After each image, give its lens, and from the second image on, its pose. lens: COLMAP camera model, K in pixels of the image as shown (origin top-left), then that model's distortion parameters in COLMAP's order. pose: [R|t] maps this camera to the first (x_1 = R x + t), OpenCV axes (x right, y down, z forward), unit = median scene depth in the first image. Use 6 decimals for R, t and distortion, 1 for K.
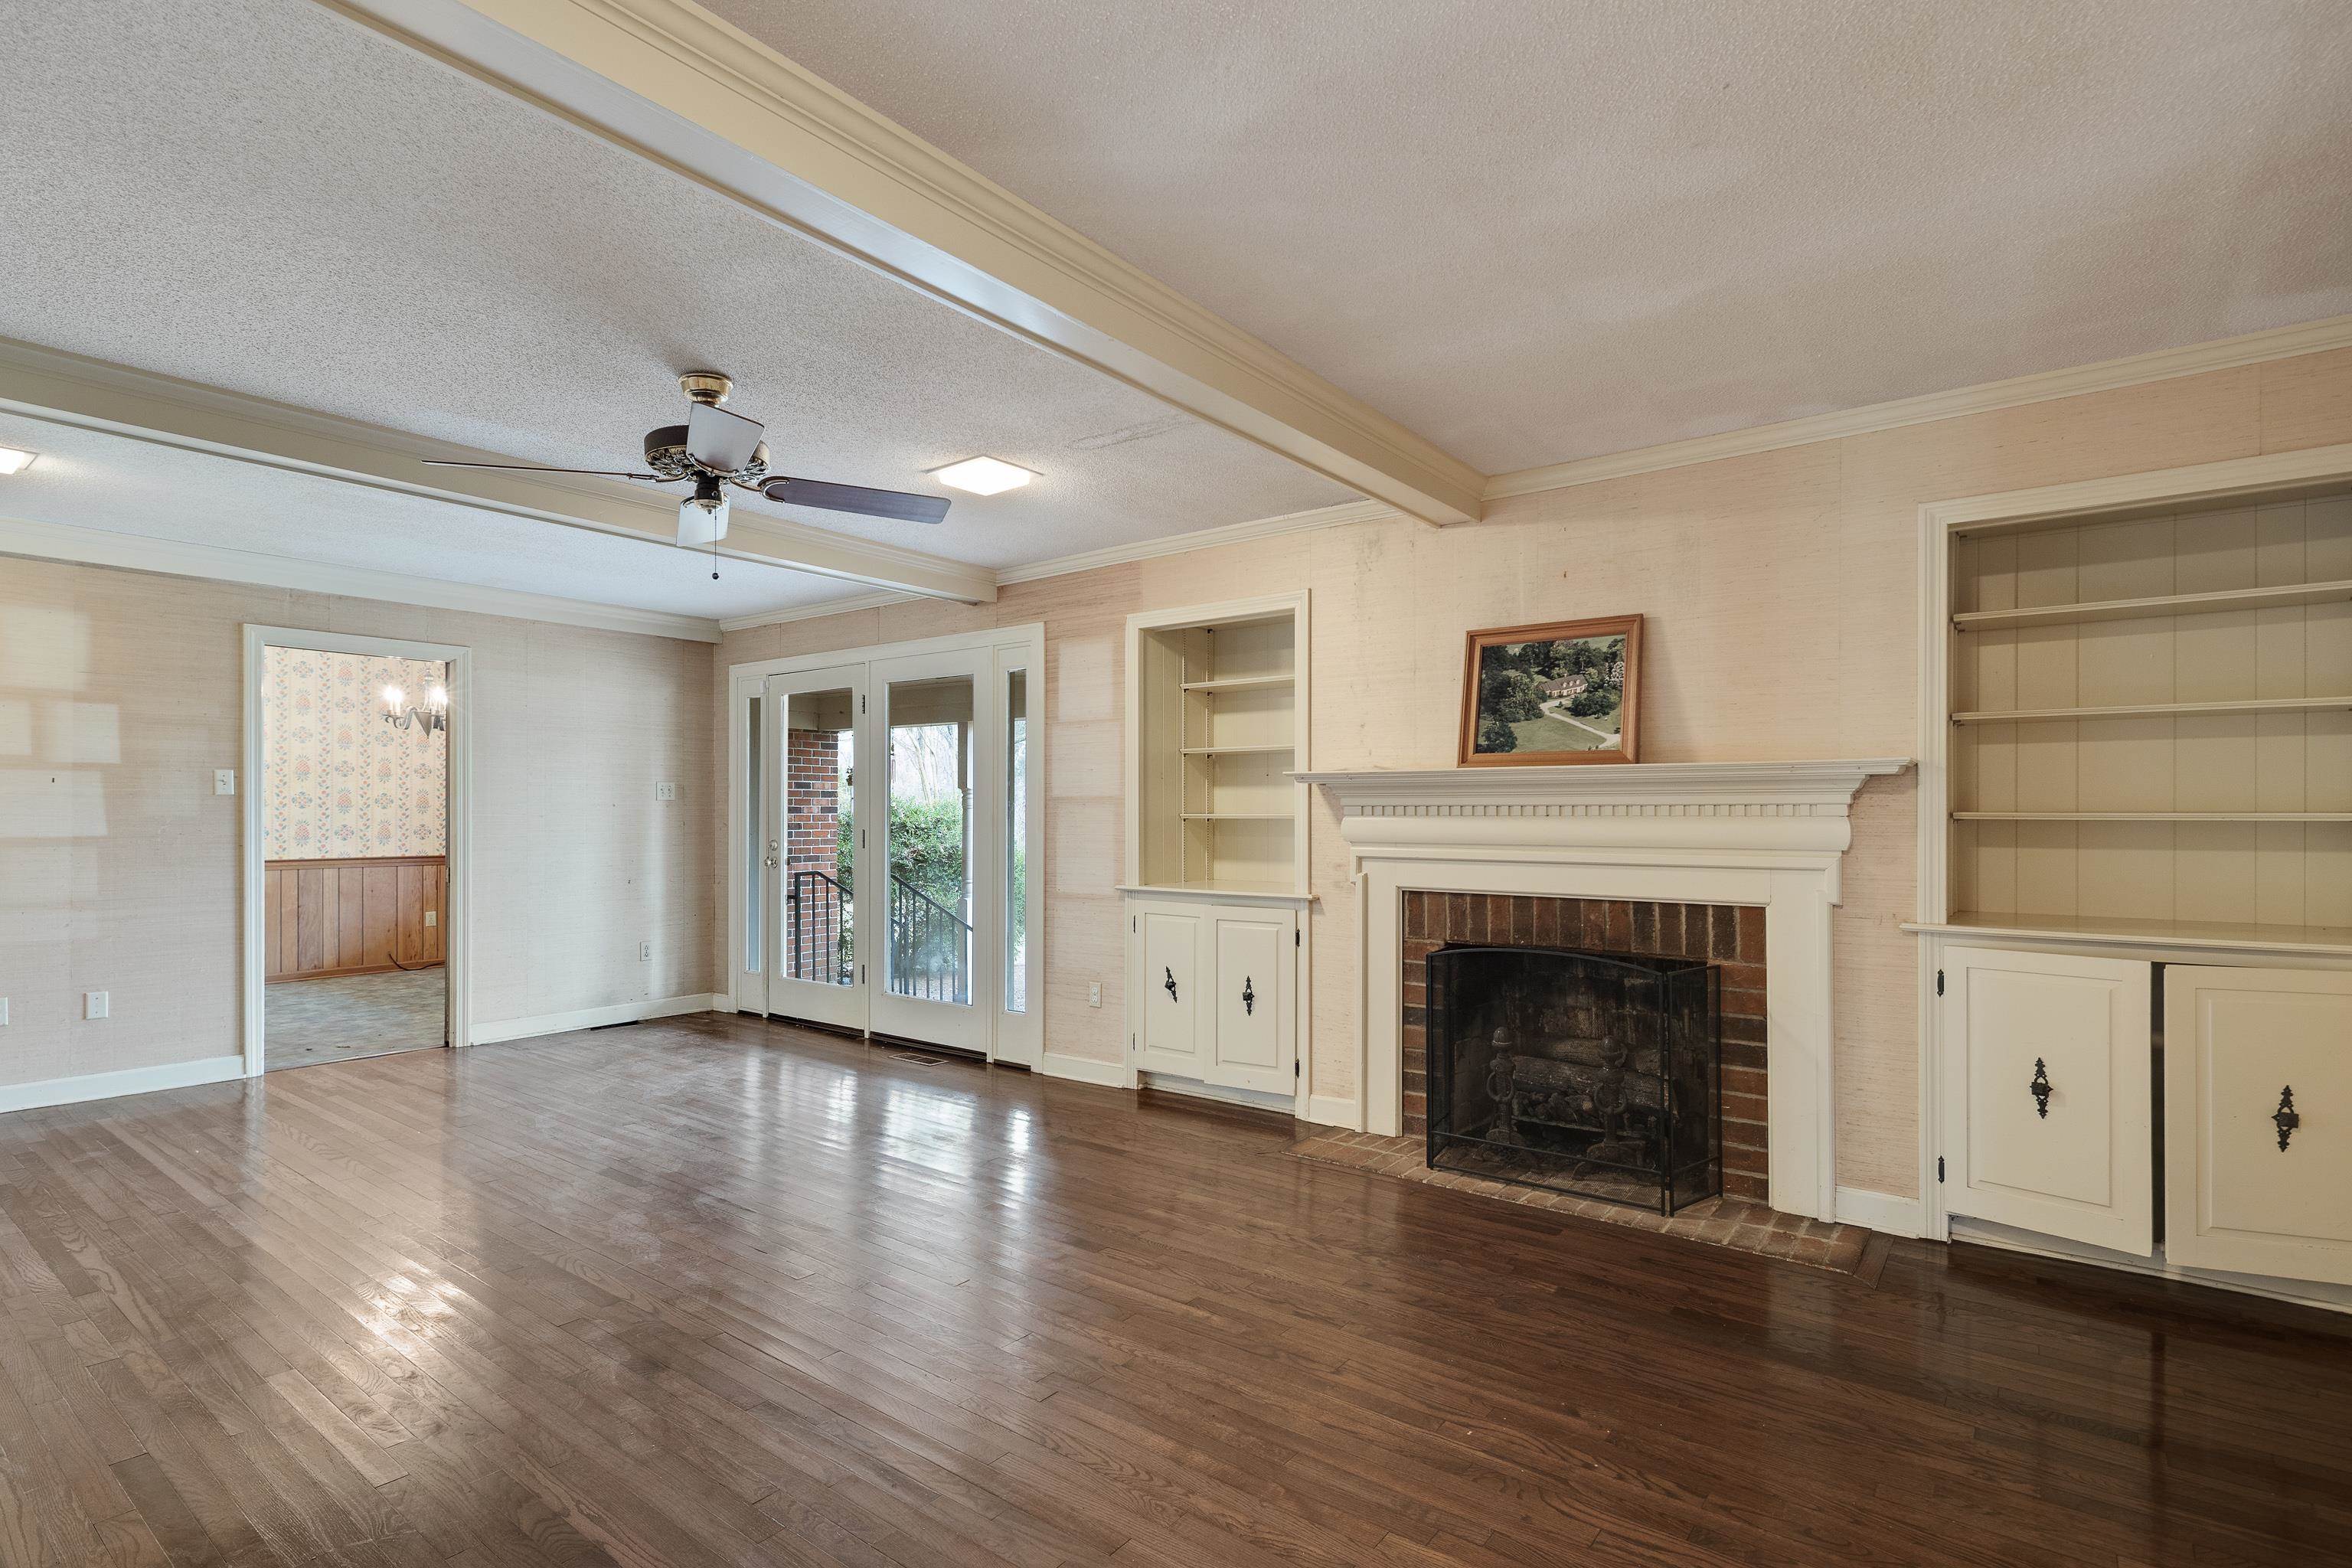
lens RADIAL K [[1147.6, 0, 1171.1], [0, 1147.6, 808.4], [0, 0, 1]] dist [0.001118, 0.000654]
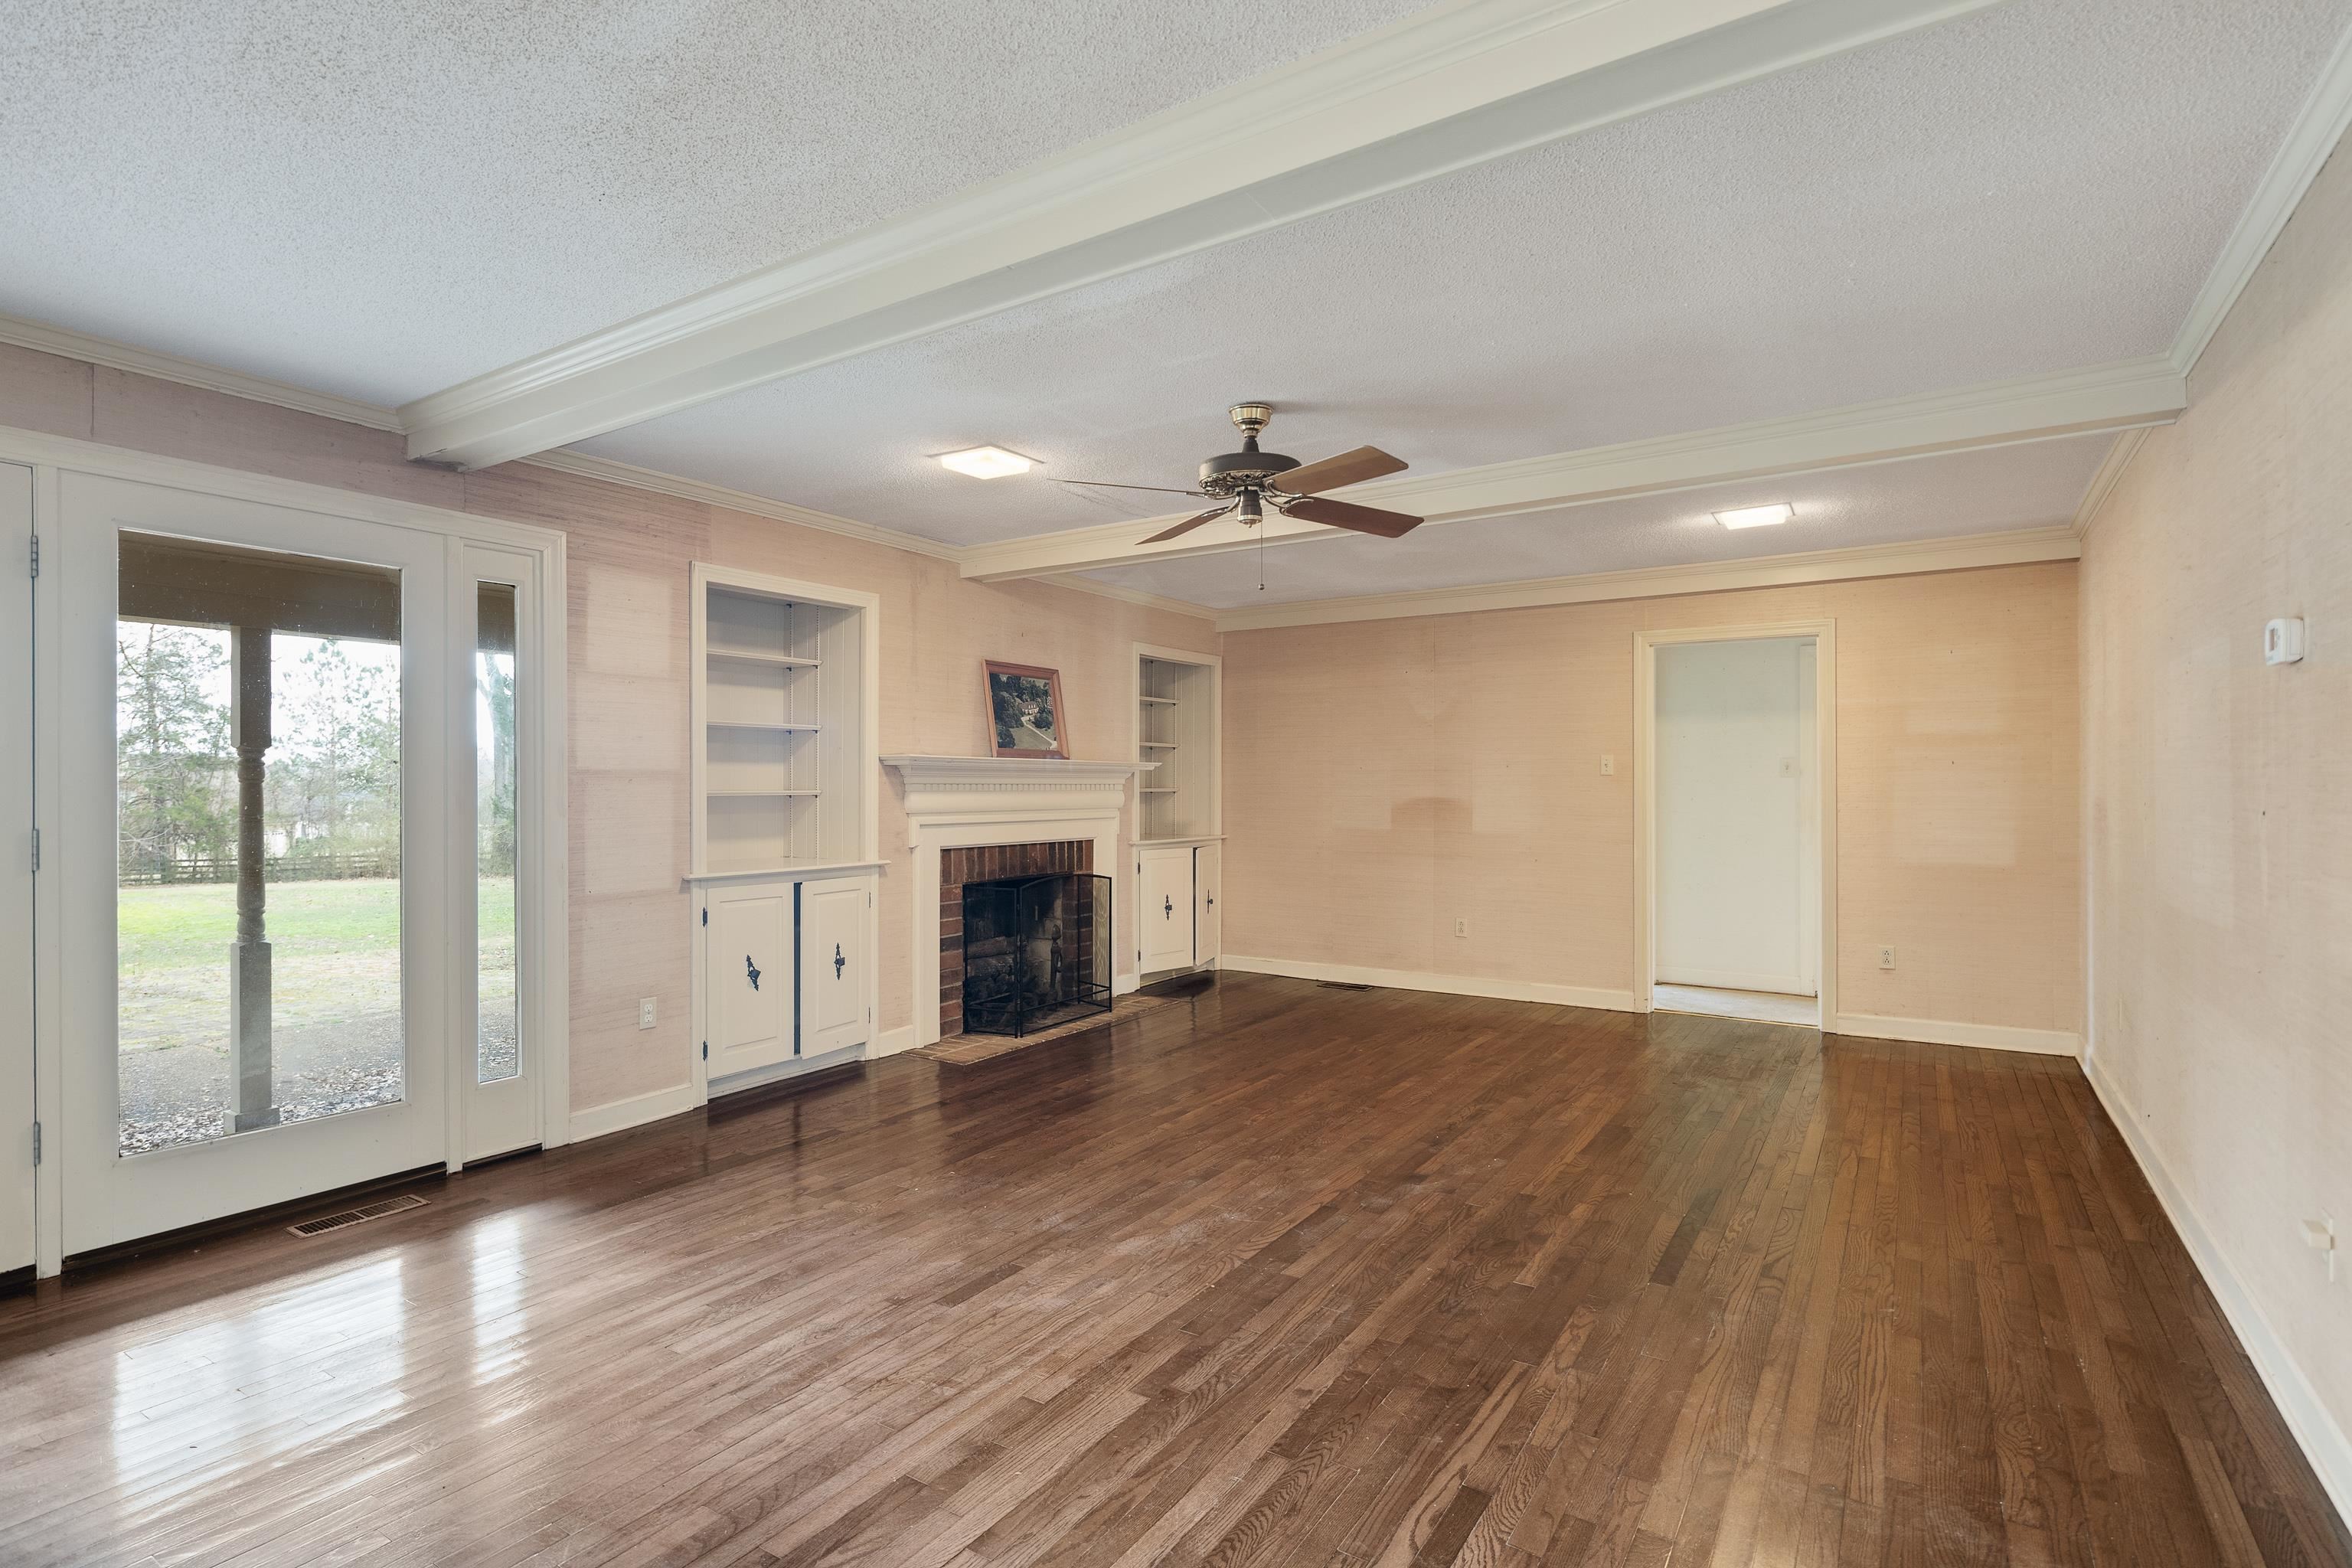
lens RADIAL K [[1125.1, 0, 1176.0], [0, 1125.1, 784.0], [0, 0, 1]] dist [0.001195, -0.000097]
pose [[-0.077875, 0.004638, 0.996952, -1.163668], [0.000454, 0.999989, -0.004617, 0.004375], [-0.996963, 0.000093, -0.077877, 0.897096]]
